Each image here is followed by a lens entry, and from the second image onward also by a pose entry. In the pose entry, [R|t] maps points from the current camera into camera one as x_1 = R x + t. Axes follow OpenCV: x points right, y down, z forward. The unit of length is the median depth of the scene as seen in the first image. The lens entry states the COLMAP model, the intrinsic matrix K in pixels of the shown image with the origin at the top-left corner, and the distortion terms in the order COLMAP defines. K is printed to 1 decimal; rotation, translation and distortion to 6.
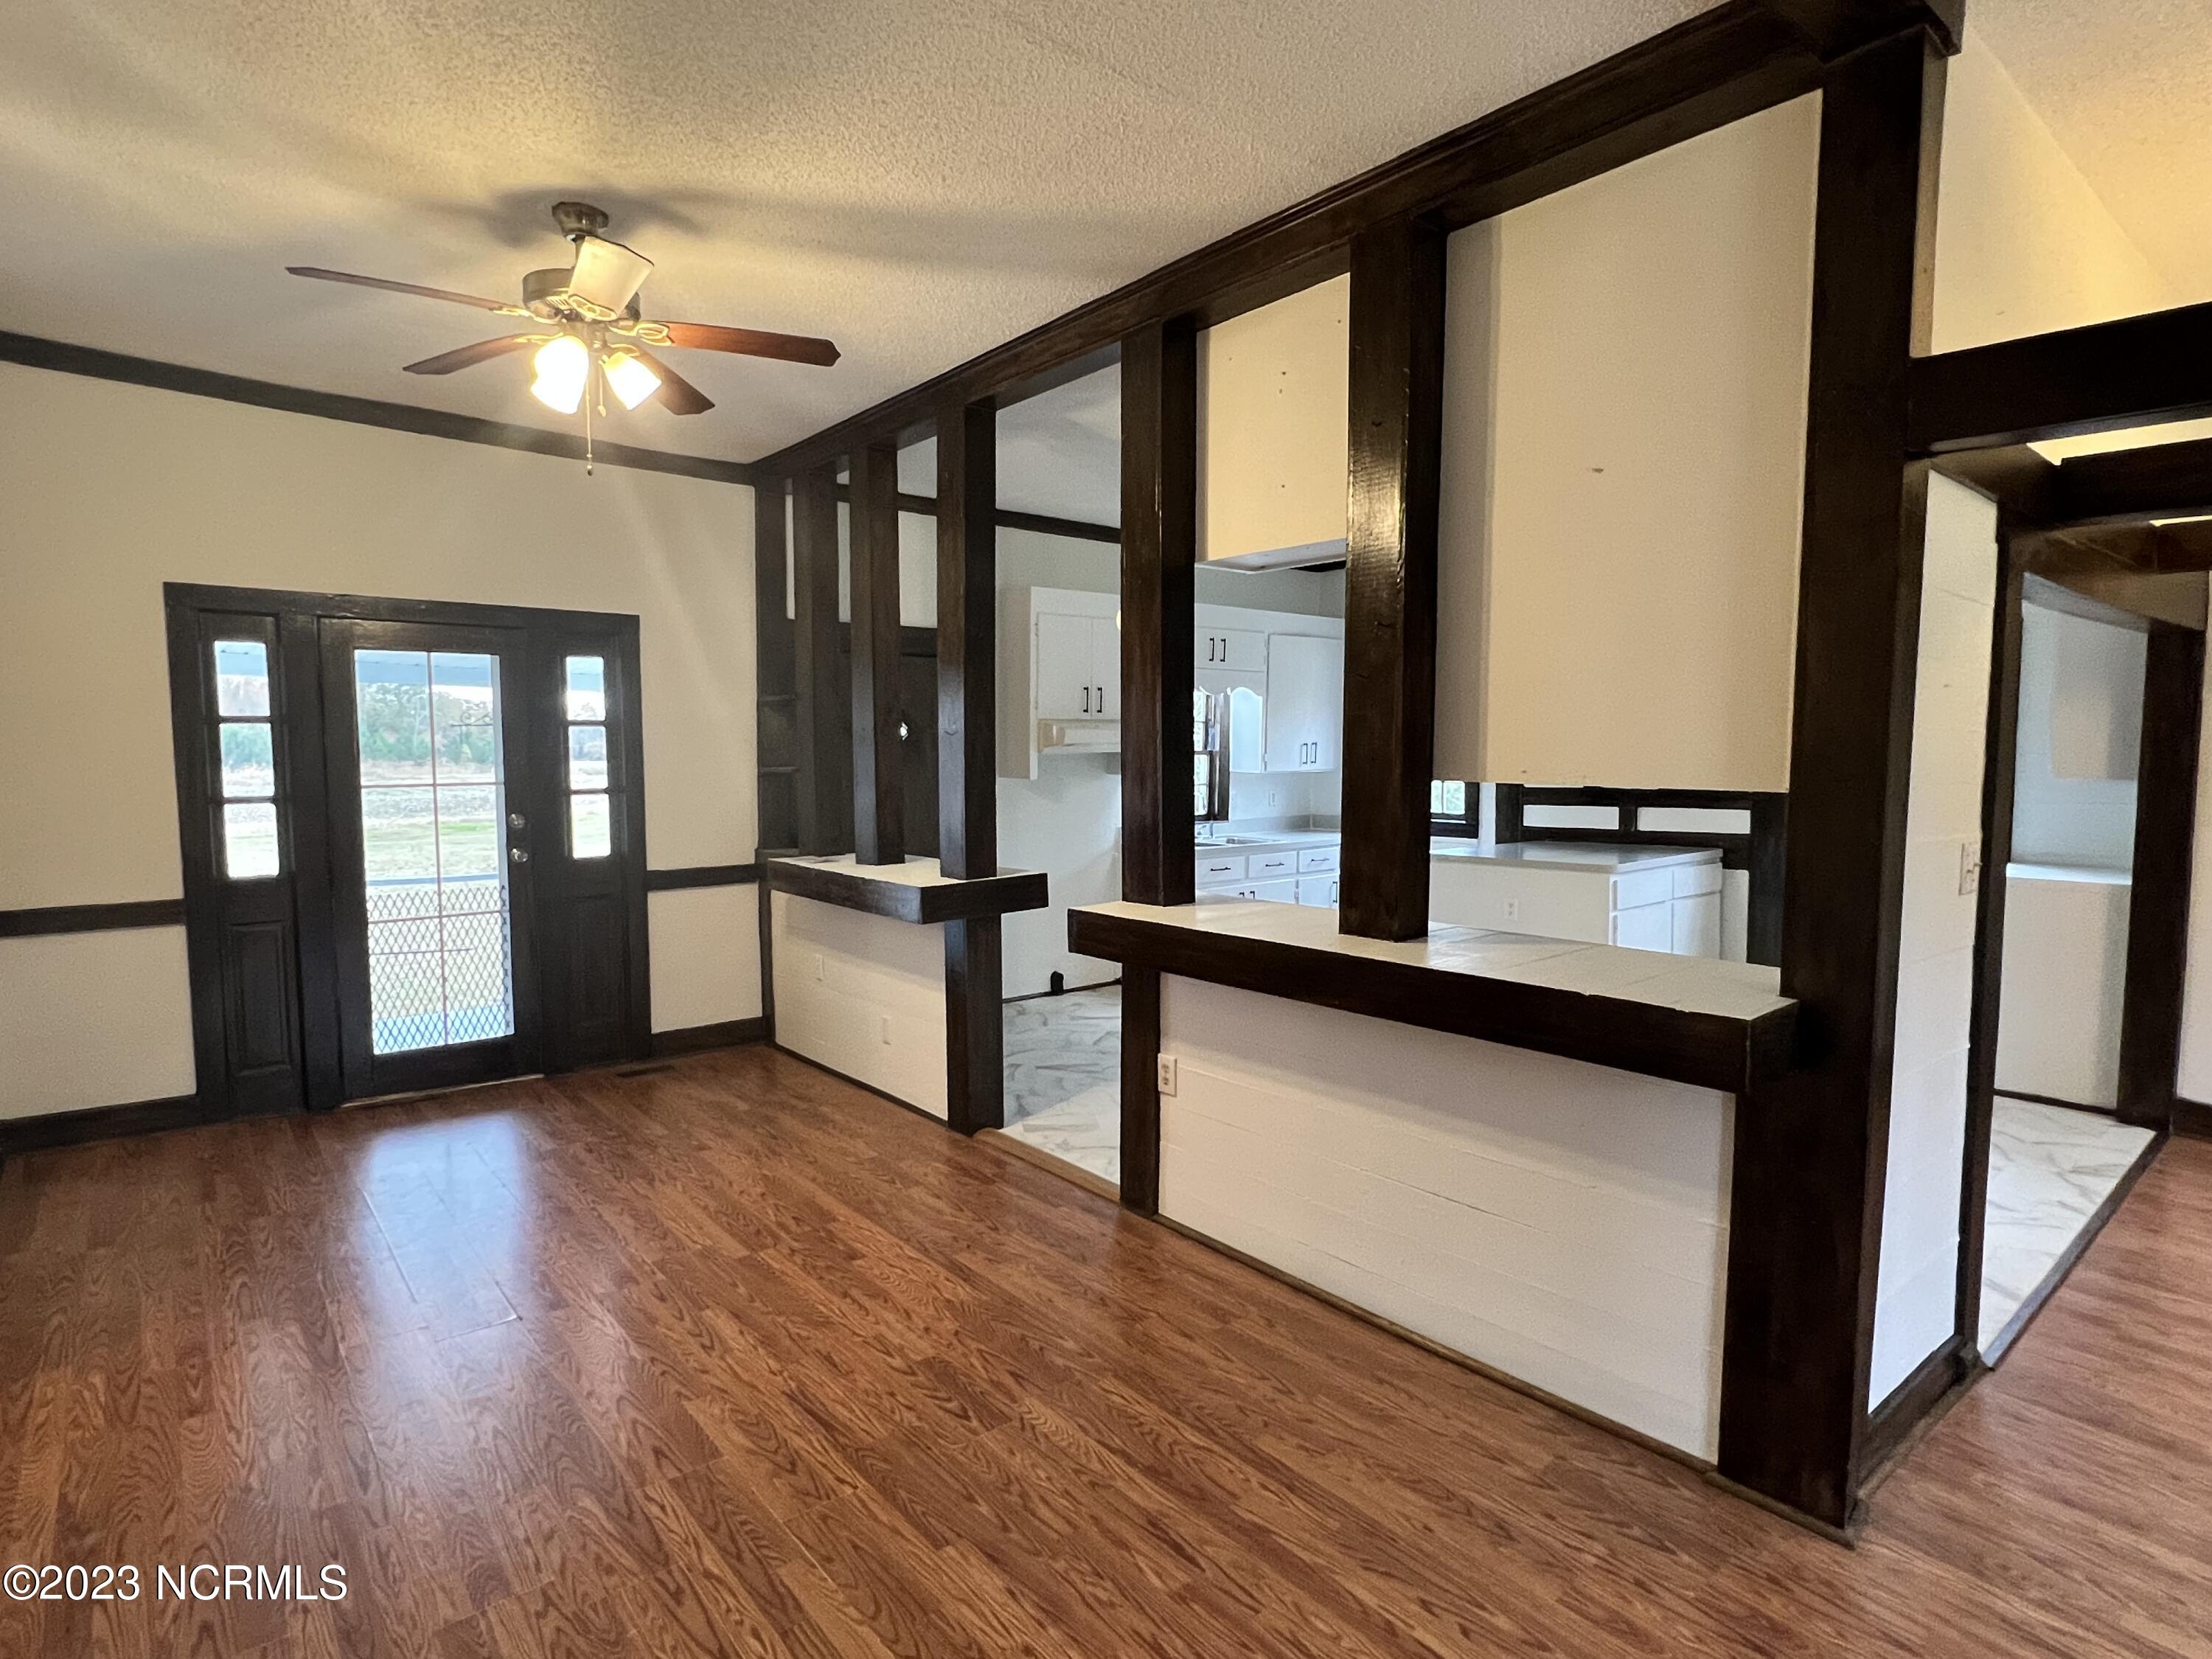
lens RADIAL K [[1155.9, 0, 1107.2], [0, 1155.9, 811.6], [0, 0, 1]] dist [-0.002322, 0.000109]
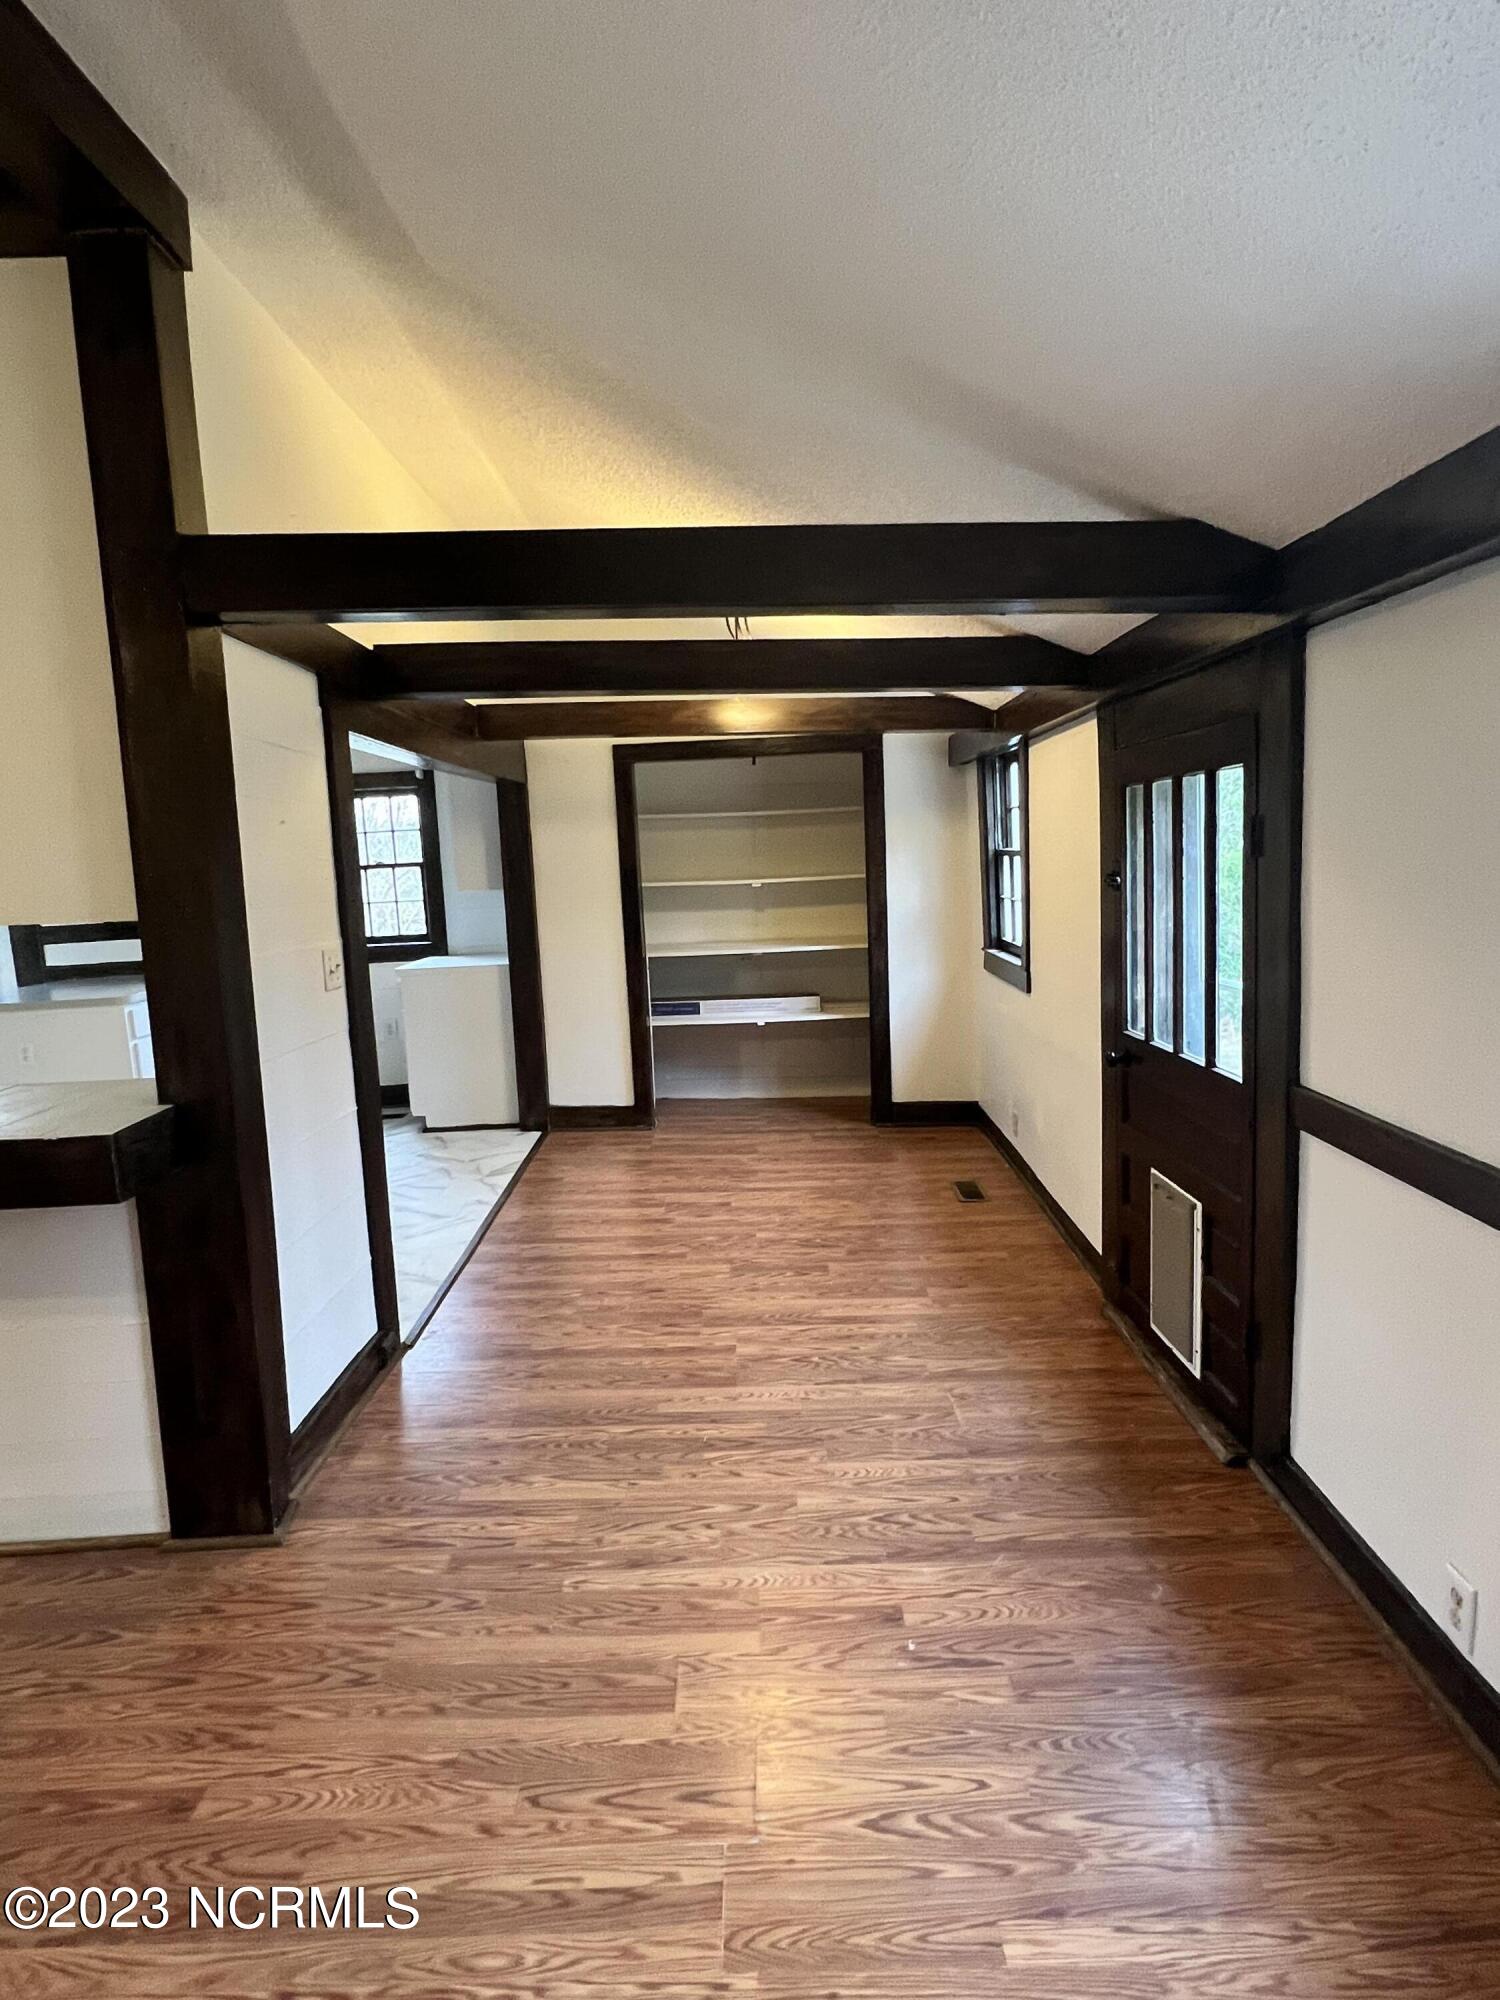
lens RADIAL K [[1045.2, 0, 748.4], [0, 1045.2, 983.1], [0, 0, 1]] dist [-0.002322, 0.000109]
pose [[0.635127, -0.120658, 0.762926, 0.139924], [0.085995, 0.992629, 0.085396, 0.004530], [-0.767606, 0.011371, 0.640821, -0.056092]]
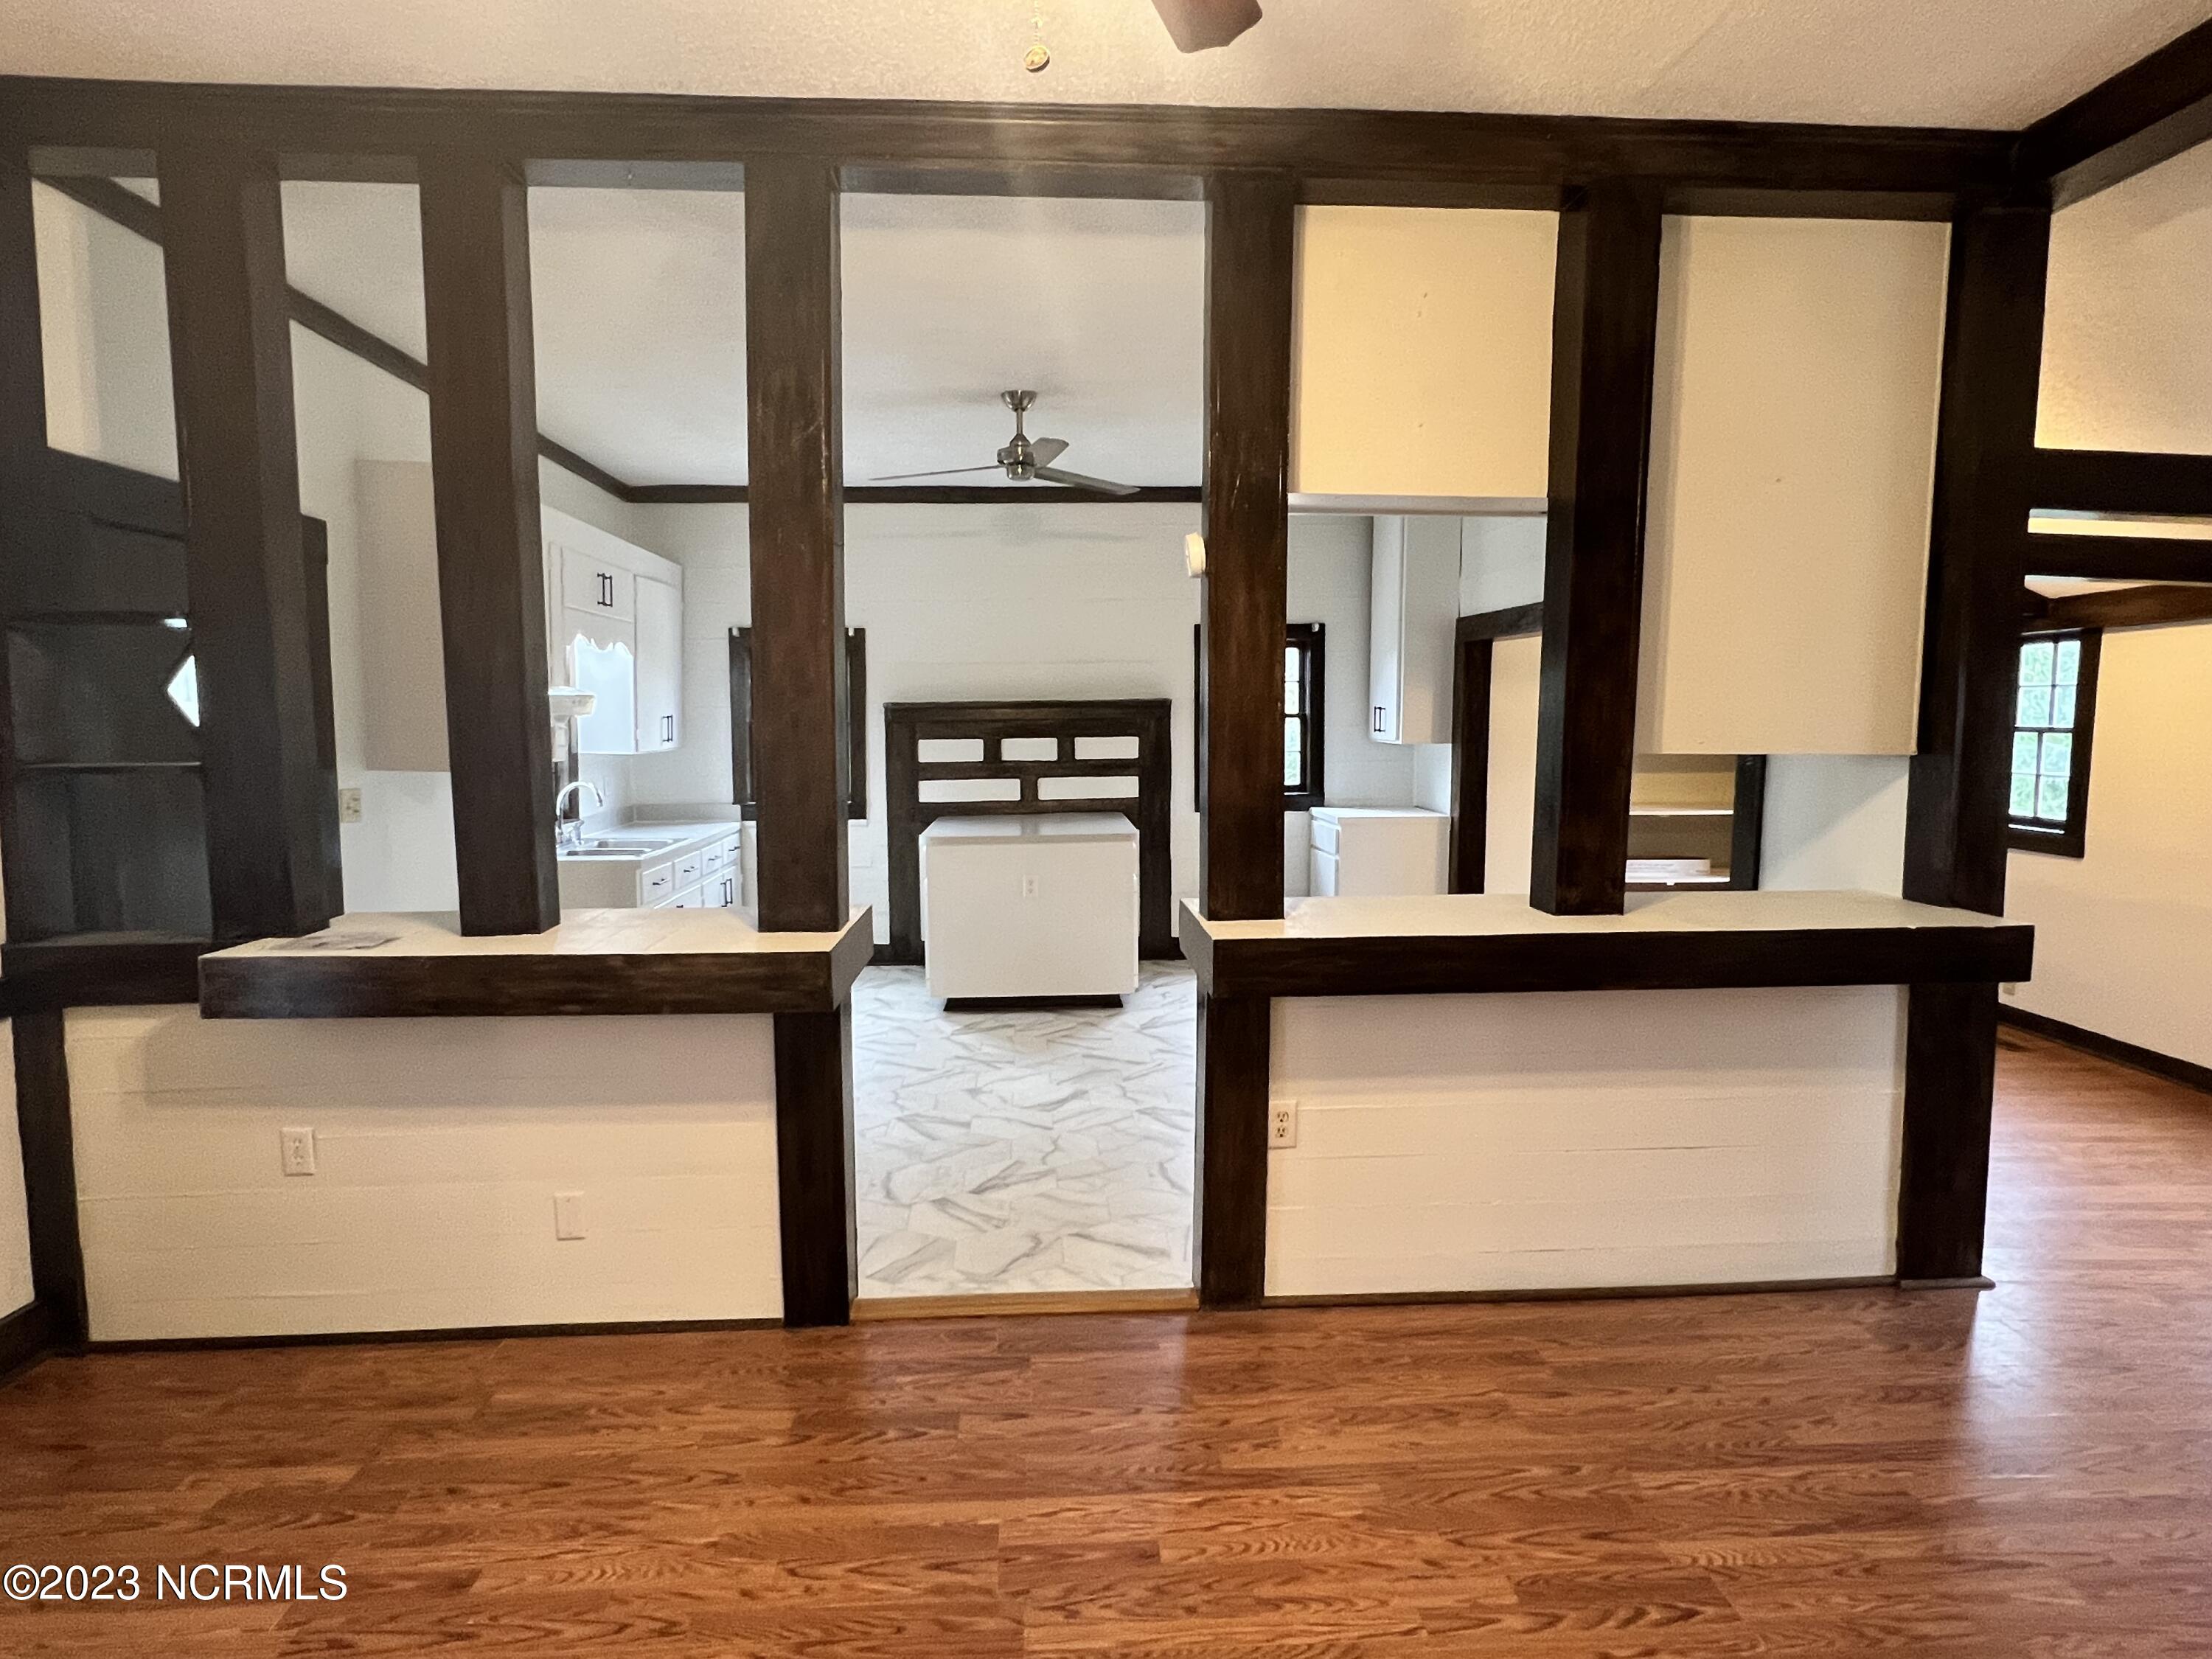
lens RADIAL K [[1155.9, 0, 1097.1], [0, 1155.9, 817.9], [0, 0, 1]] dist [-0.002322, 0.000109]
pose [[0.592794, -0.066770, 0.802582, -0.796234], [0.043940, 0.997754, 0.050552, -0.040908], [-0.804155, 0.005299, 0.594396, 0.744516]]
